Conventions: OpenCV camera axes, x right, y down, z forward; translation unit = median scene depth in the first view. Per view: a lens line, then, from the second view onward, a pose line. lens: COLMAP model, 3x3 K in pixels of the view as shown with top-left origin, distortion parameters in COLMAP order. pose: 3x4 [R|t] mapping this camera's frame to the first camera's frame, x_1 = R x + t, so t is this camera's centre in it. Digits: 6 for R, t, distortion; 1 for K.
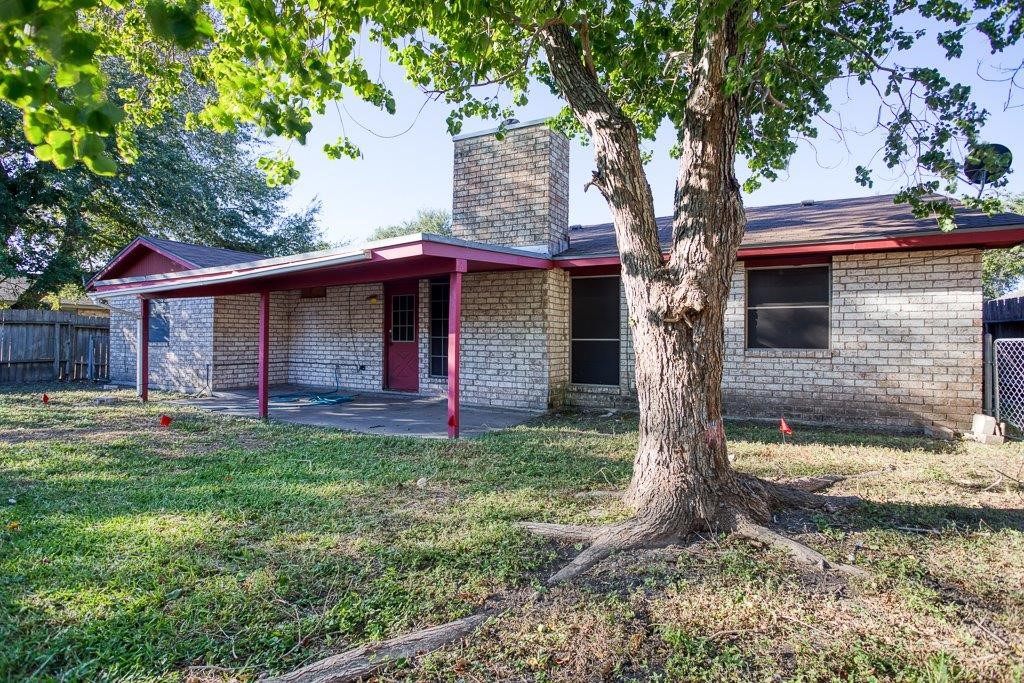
lens RADIAL K [[517.2, 0, 571.6], [0, 517.2, 336.8], [0, 0, 1]] dist [-0.037046, 0.000758]
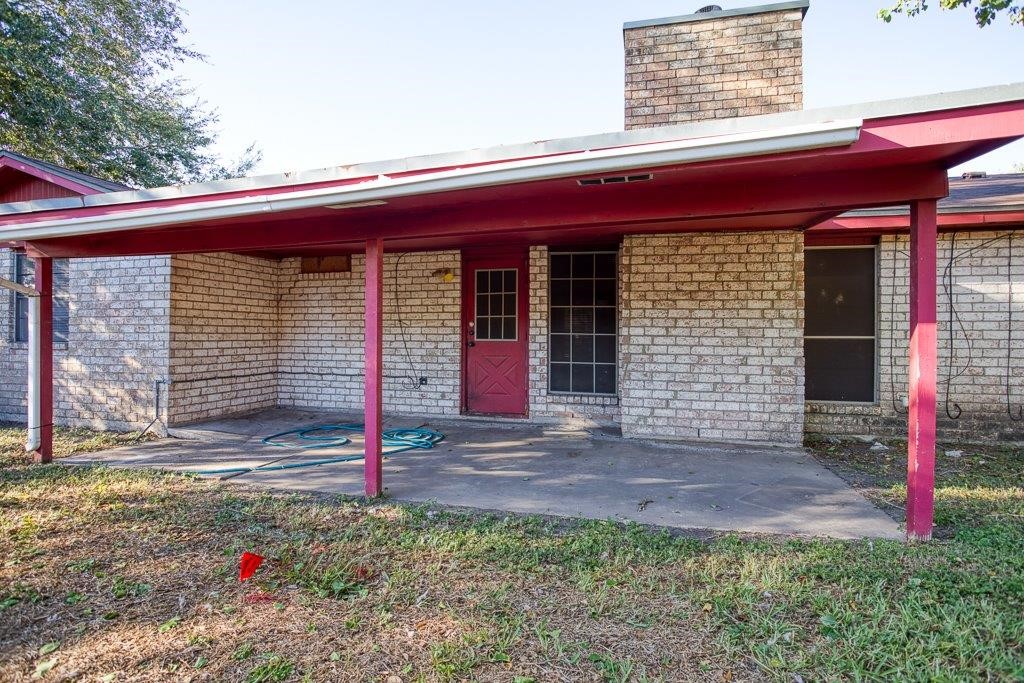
lens RADIAL K [[517.2, 0, 571.6], [0, 517.2, 336.8], [0, 0, 1]] dist [-0.037046, 0.000758]
pose [[0.976080, -0.000205, 0.217413, -0.390039], [-0.000632, 0.999993, 0.003783, 0.002207], [-0.217412, -0.003830, 0.976072, 0.346611]]
